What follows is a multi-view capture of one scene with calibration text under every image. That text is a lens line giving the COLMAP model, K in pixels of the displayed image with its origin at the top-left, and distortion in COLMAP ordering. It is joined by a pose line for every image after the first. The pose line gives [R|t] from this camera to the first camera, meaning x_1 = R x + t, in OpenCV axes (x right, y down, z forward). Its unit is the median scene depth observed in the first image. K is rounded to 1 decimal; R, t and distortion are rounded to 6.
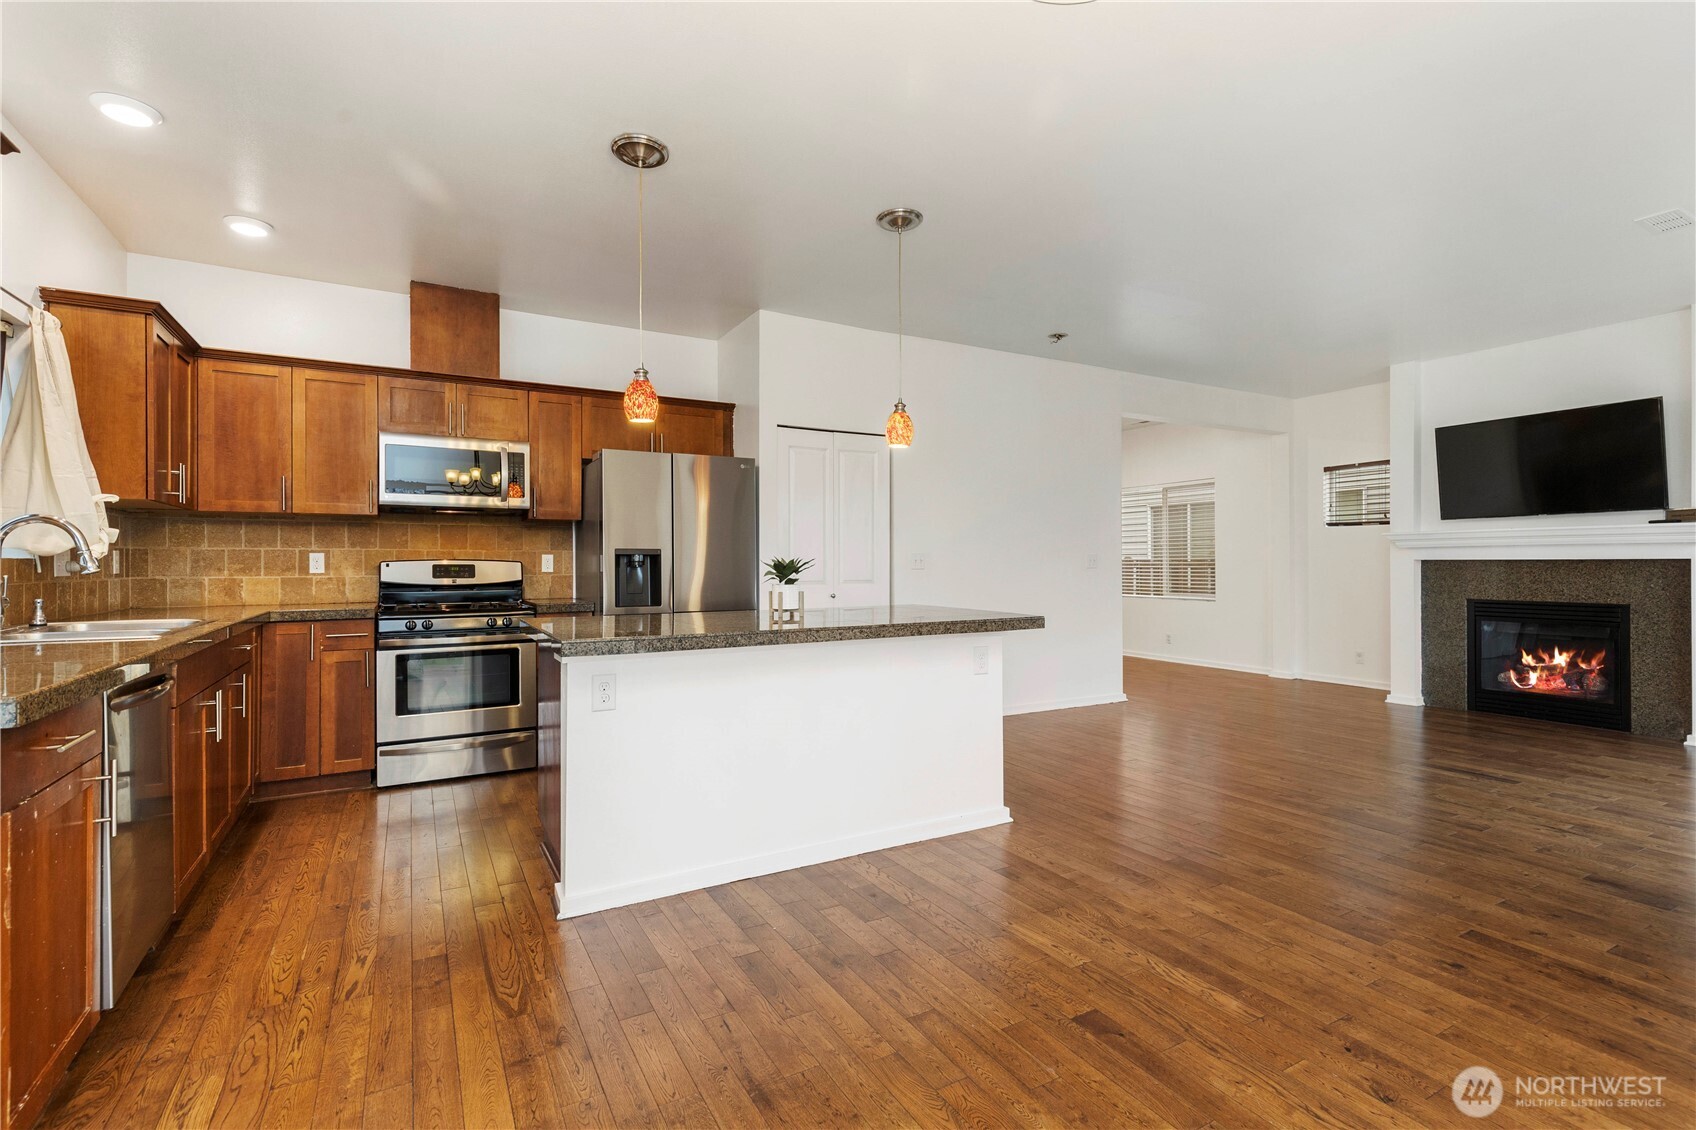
lens RADIAL K [[784.6, 0, 843.5], [0, 784.6, 561.5], [0, 0, 1]] dist [0.007863, -0.001504]
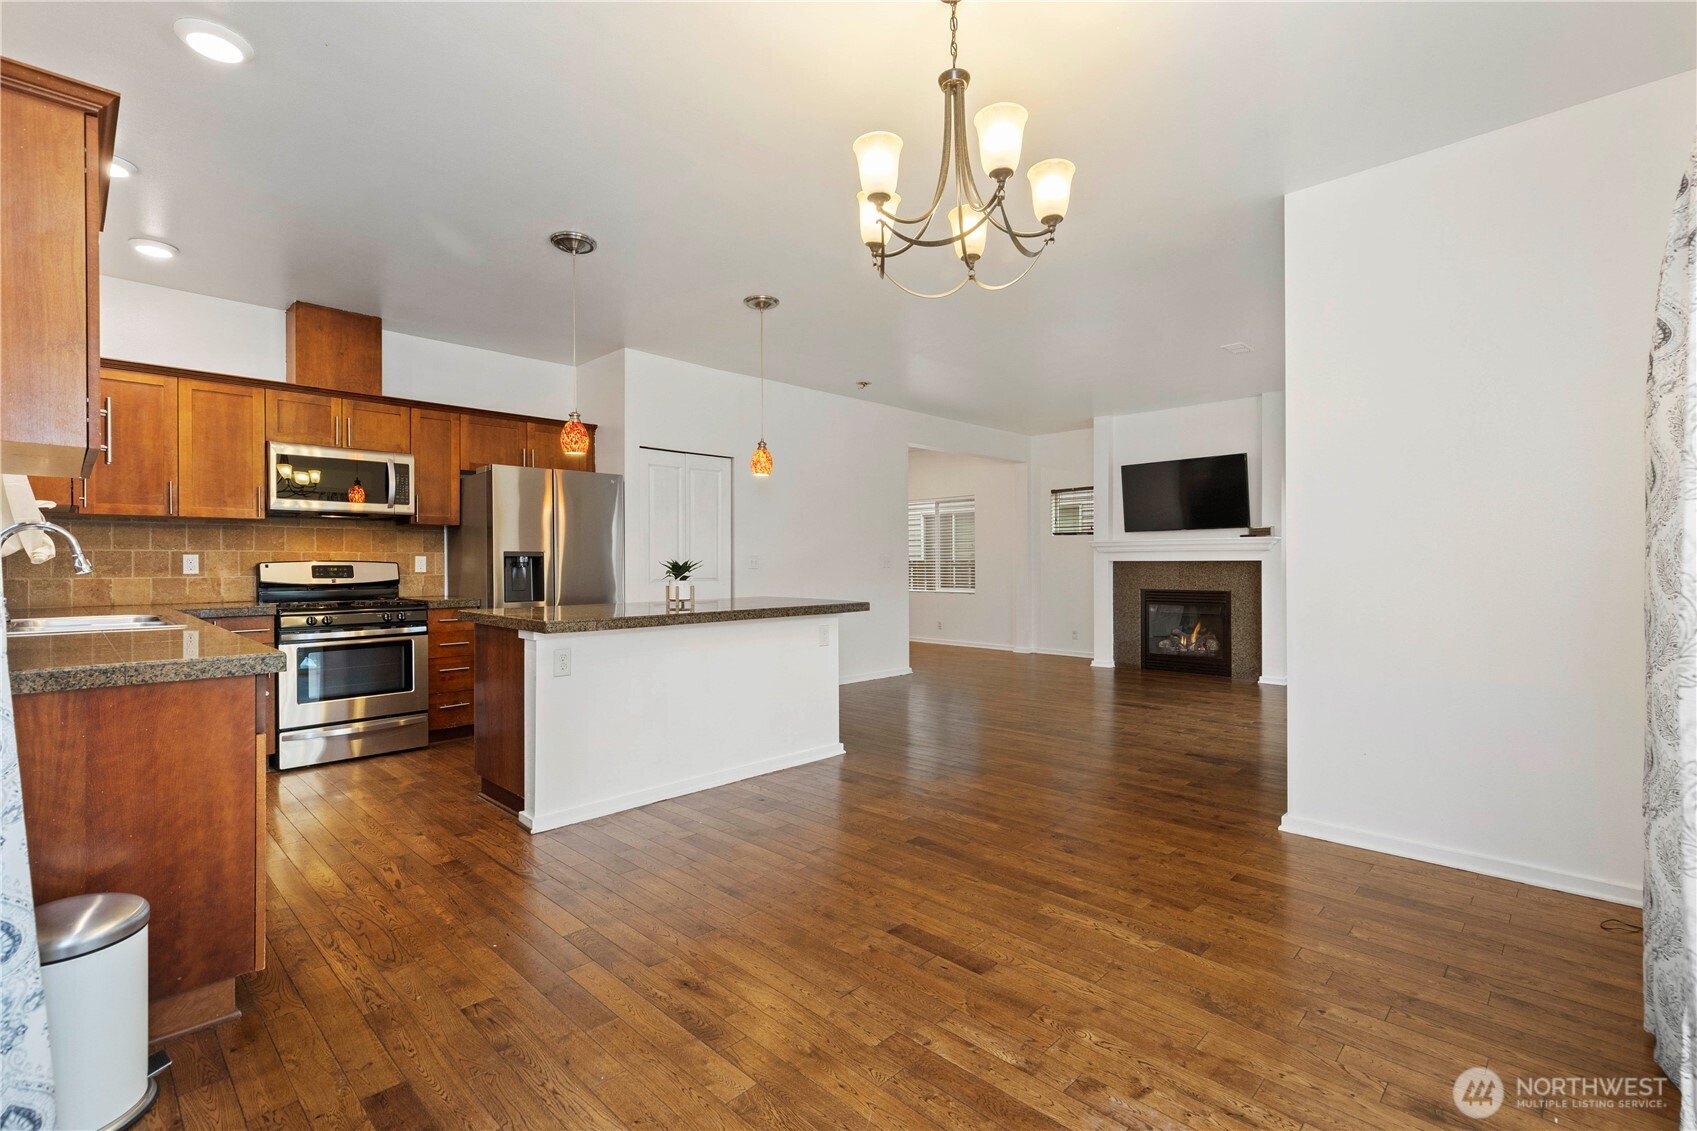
lens RADIAL K [[785.1, 0, 850.1], [0, 785.1, 562.1], [0, 0, 1]] dist [0.007863, -0.001504]
pose [[0.957951, -0.000064, 0.286931, -0.132262], [-0.000130, 1.000000, 0.000657, -0.001631], [-0.286931, -0.000667, 0.957951, -0.242646]]
